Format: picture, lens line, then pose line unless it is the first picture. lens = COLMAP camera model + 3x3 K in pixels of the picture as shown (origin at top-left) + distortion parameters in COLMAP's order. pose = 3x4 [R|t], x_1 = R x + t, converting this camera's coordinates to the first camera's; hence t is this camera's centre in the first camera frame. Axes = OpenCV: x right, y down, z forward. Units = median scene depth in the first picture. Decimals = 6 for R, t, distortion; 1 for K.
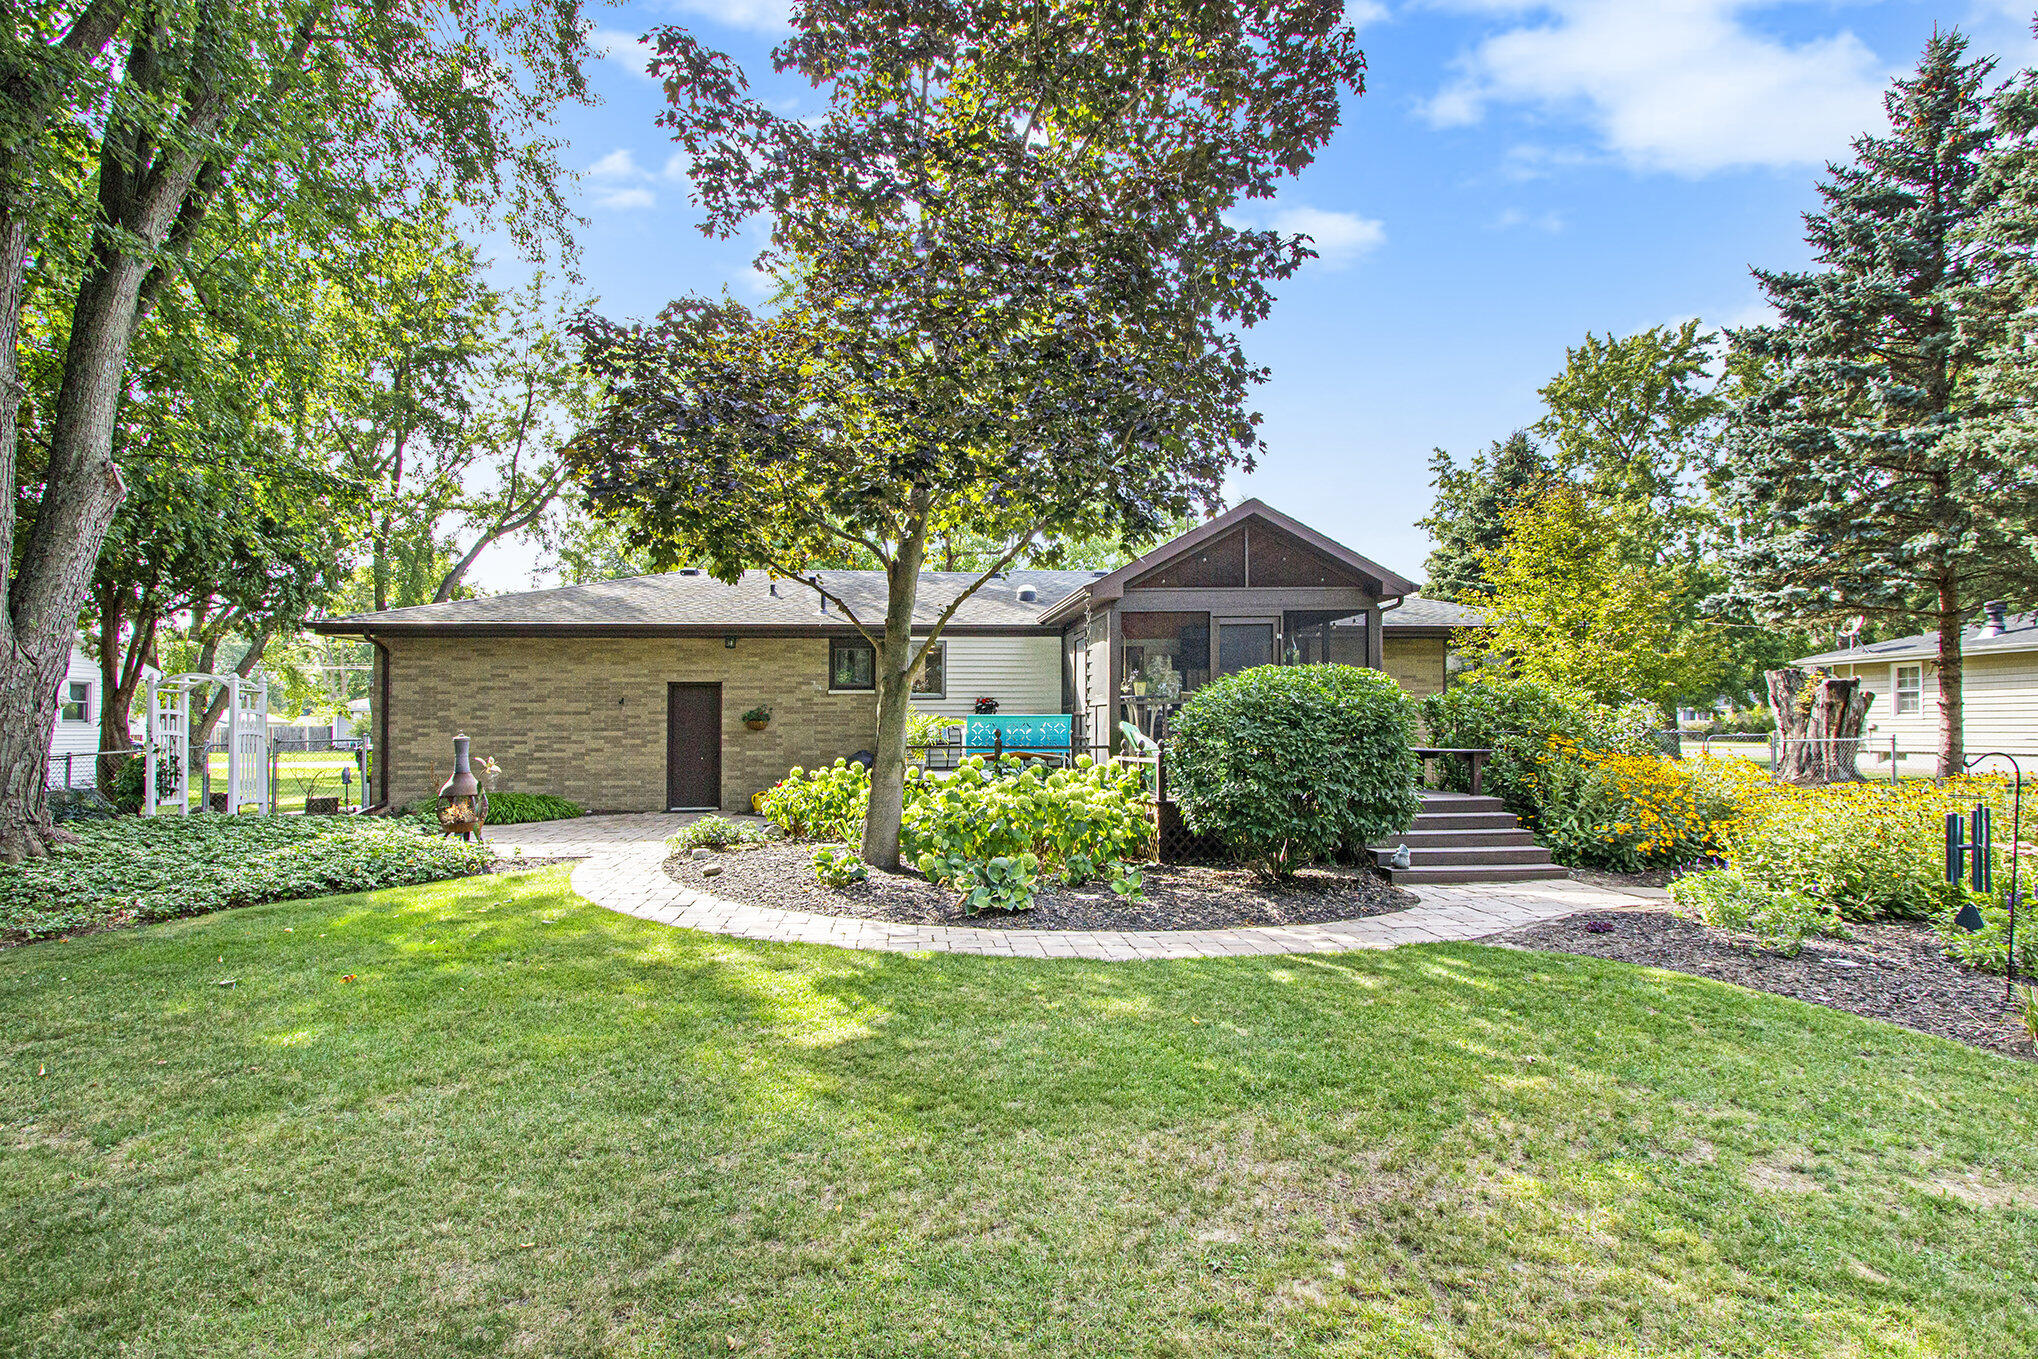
lens RADIAL K [[966.2, 0, 1014.9], [0, 966.2, 692.0], [0, 0, 1]] dist [-0.012260, -0.000321]
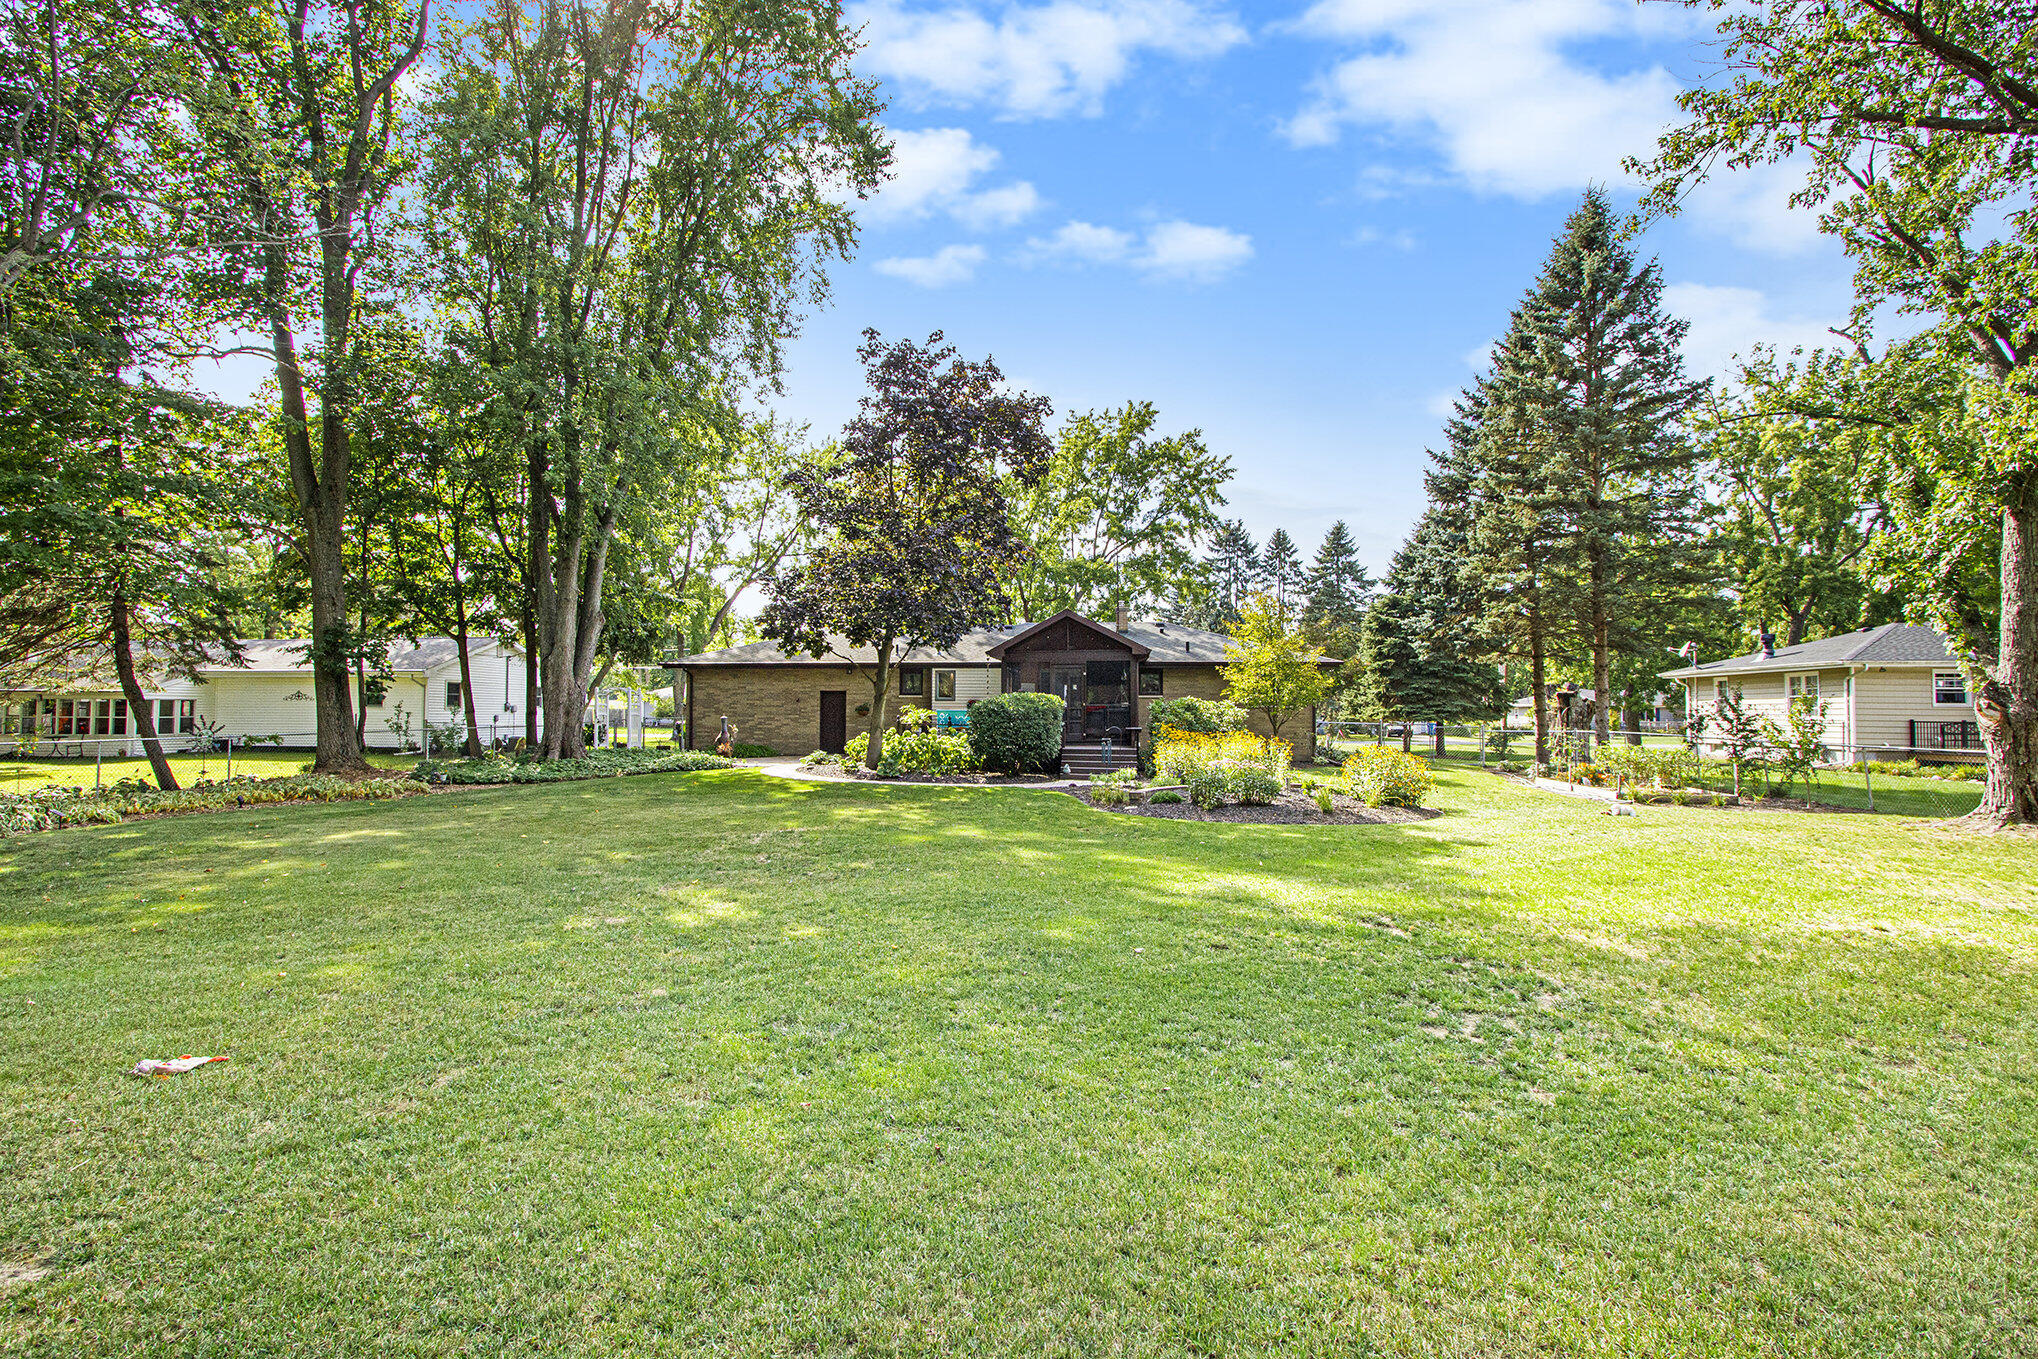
lens RADIAL K [[966.2, 0, 1022.1], [0, 966.2, 676.2], [0, 0, 1]] dist [-0.012260, -0.000321]
pose [[0.974556, 0.004440, -0.224099, 0.473210], [-0.005670, 0.999972, -0.004843, -0.032236], [0.224071, 0.005990, 0.974554, -0.811417]]
